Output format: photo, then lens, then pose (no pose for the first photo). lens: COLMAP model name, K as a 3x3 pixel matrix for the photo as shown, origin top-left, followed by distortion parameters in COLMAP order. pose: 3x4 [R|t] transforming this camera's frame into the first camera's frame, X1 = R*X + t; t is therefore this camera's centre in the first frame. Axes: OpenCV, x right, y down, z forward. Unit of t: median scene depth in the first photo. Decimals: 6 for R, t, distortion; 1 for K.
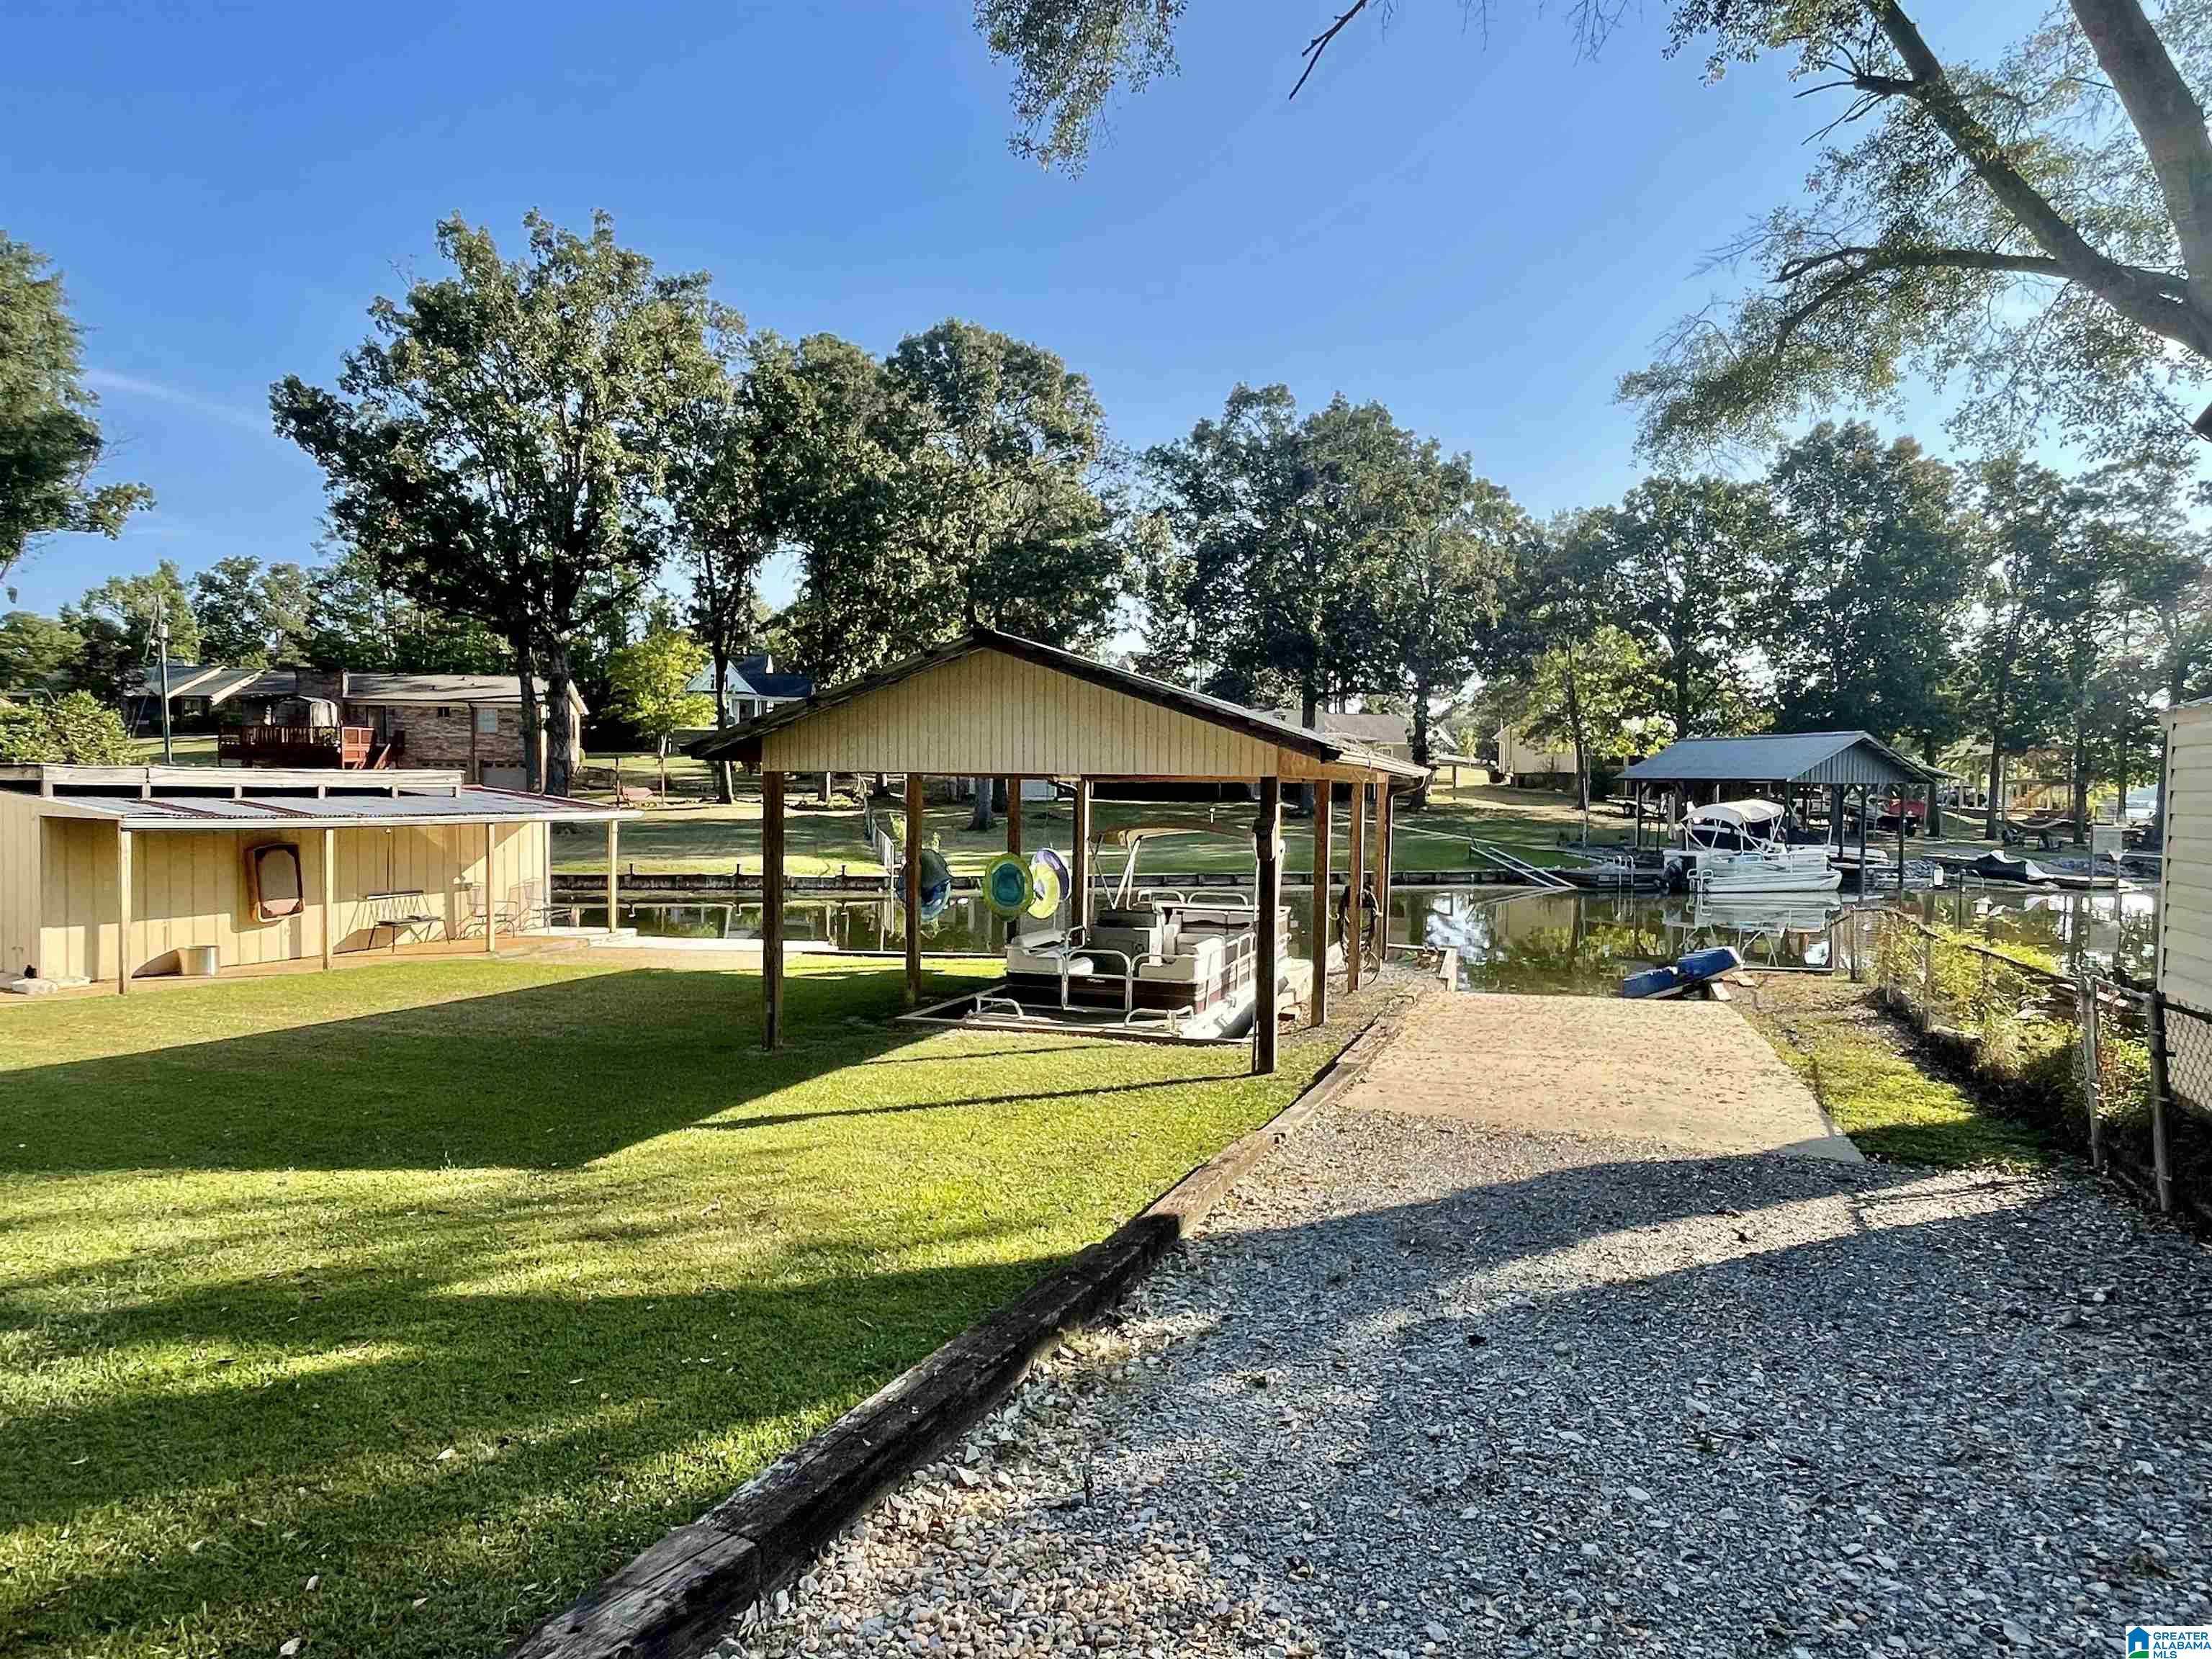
lens RADIAL K [[1303.5, 0, 1112.1], [0, 1303.5, 822.4], [0, 0, 1]] dist [-0.007431, -0.002081]
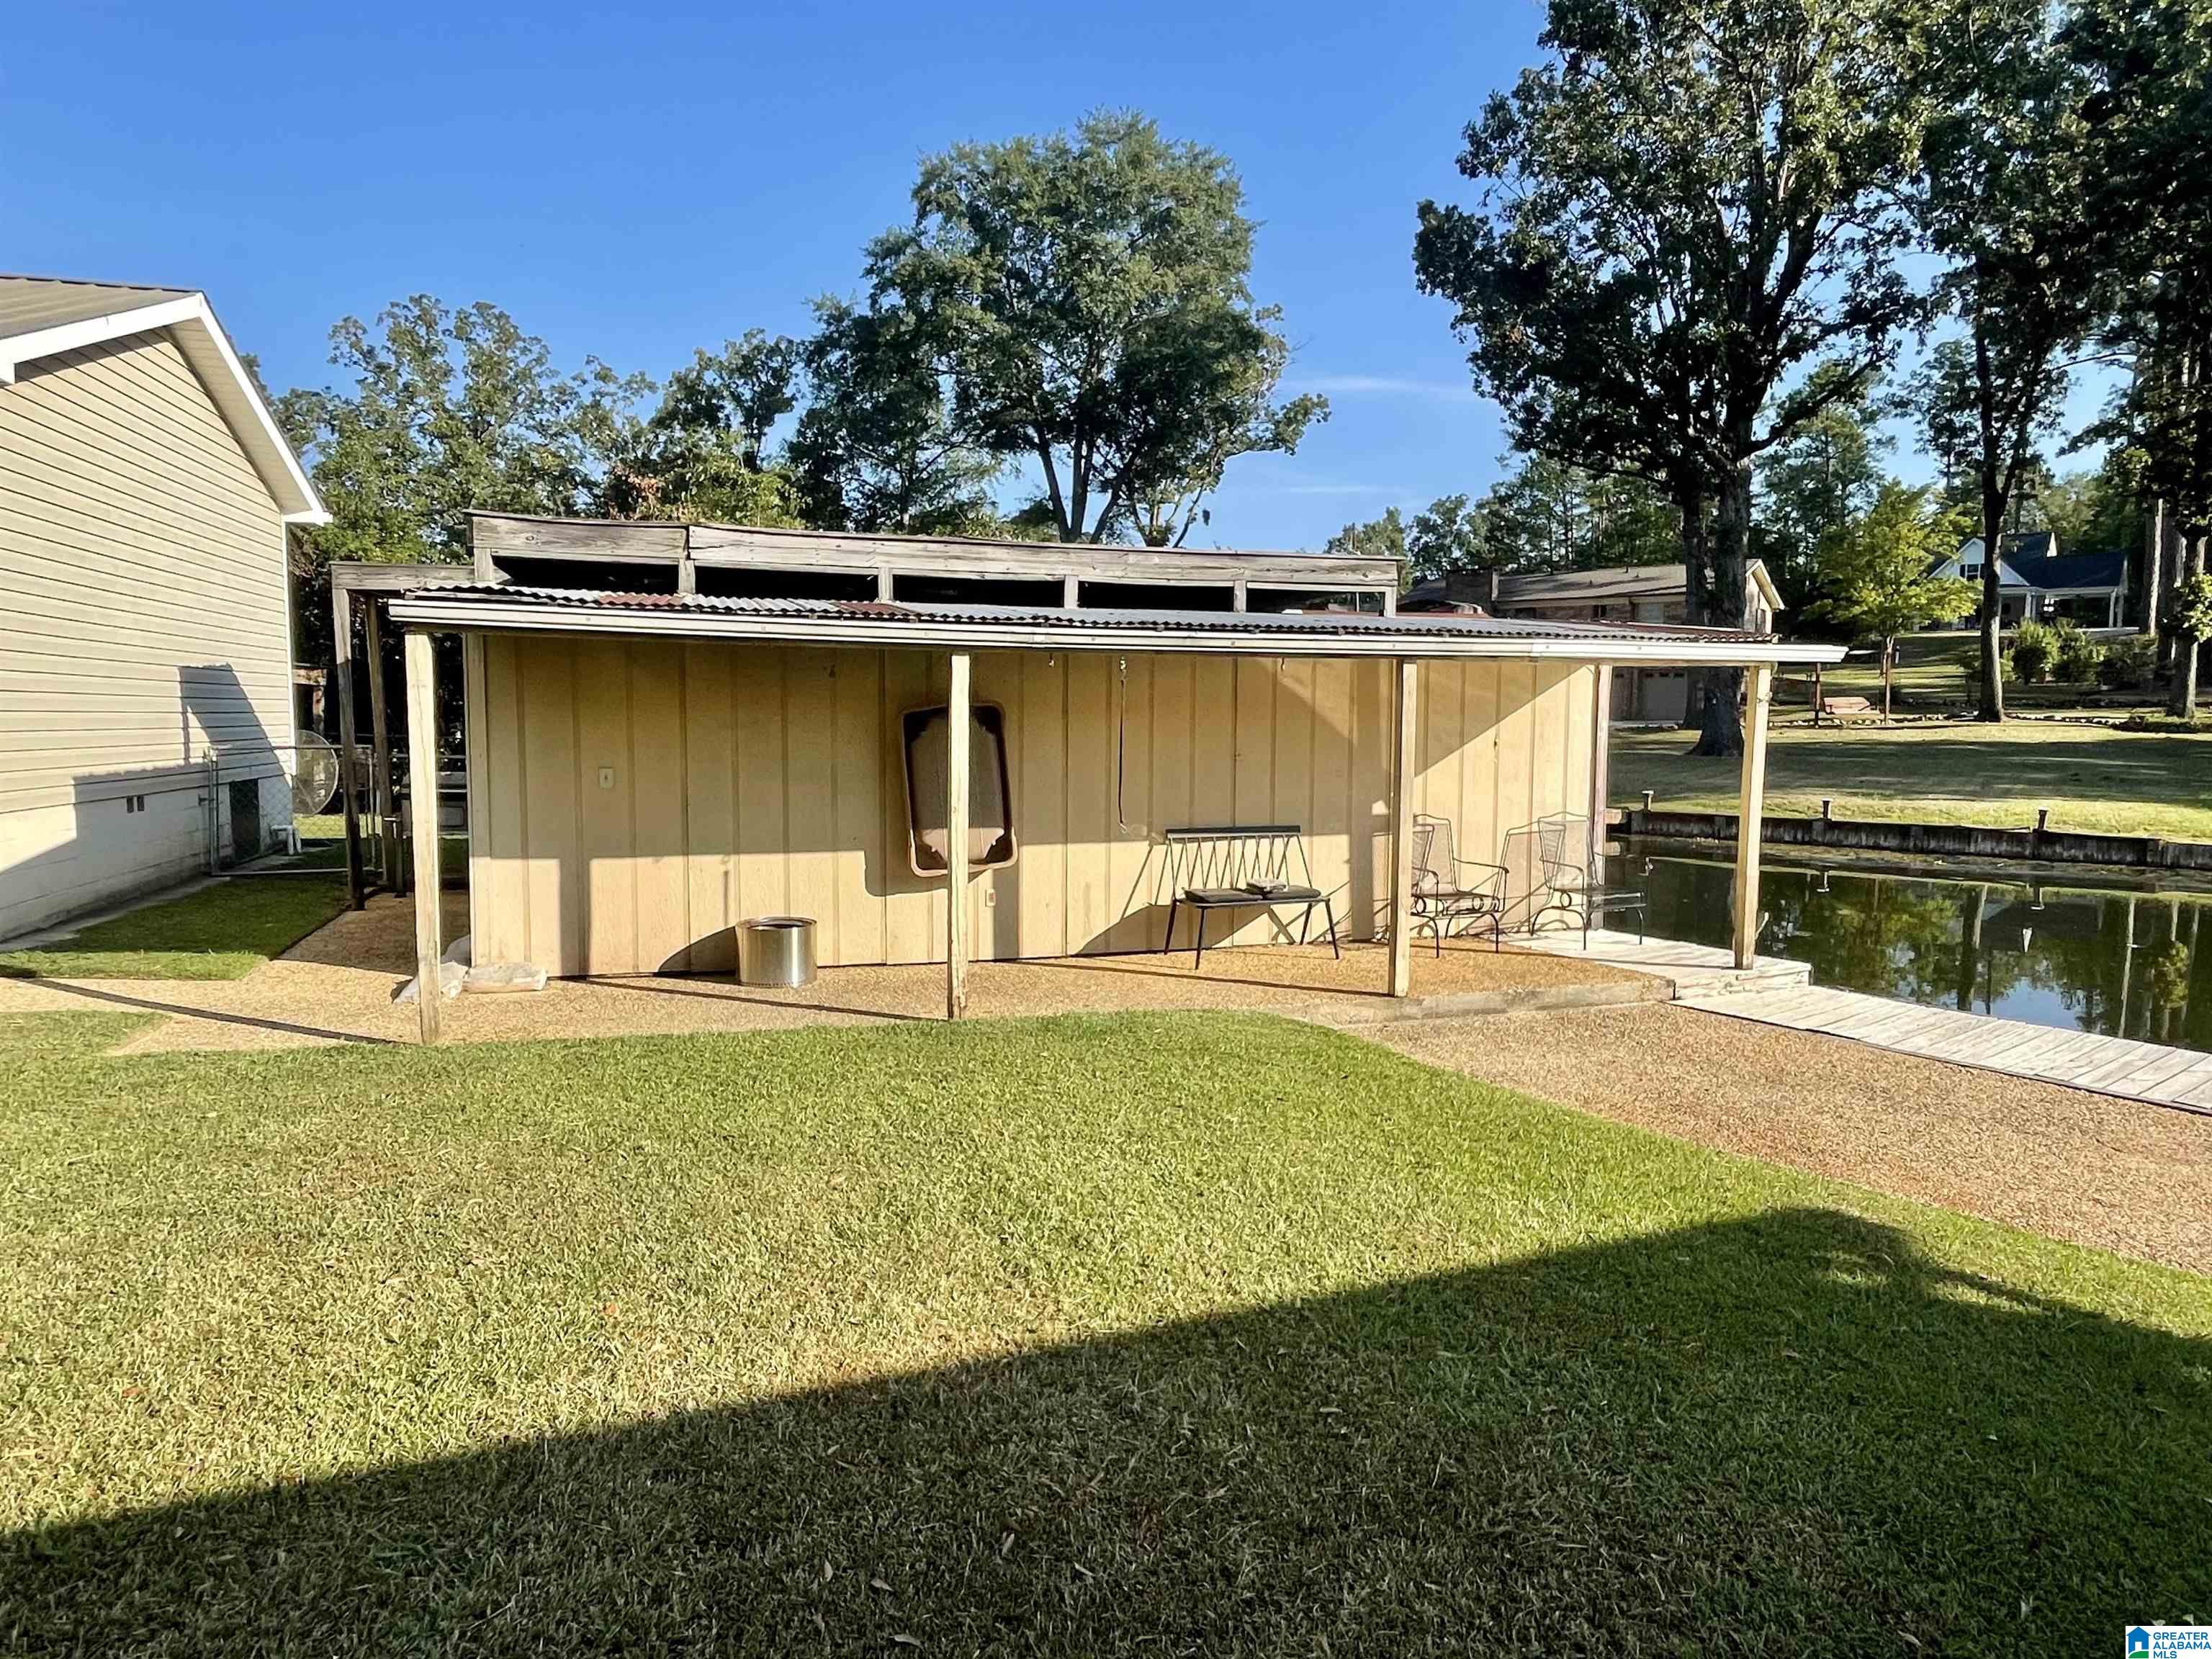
lens RADIAL K [[1303.5, 0, 1114.9], [0, 1303.5, 819.1], [0, 0, 1]] dist [-0.007431, -0.002081]
pose [[0.649886, 0.055922, -0.757972, -0.097761], [-0.023041, 0.998281, 0.053896, 0.011215], [0.759682, -0.017562, 0.650057, 0.274927]]
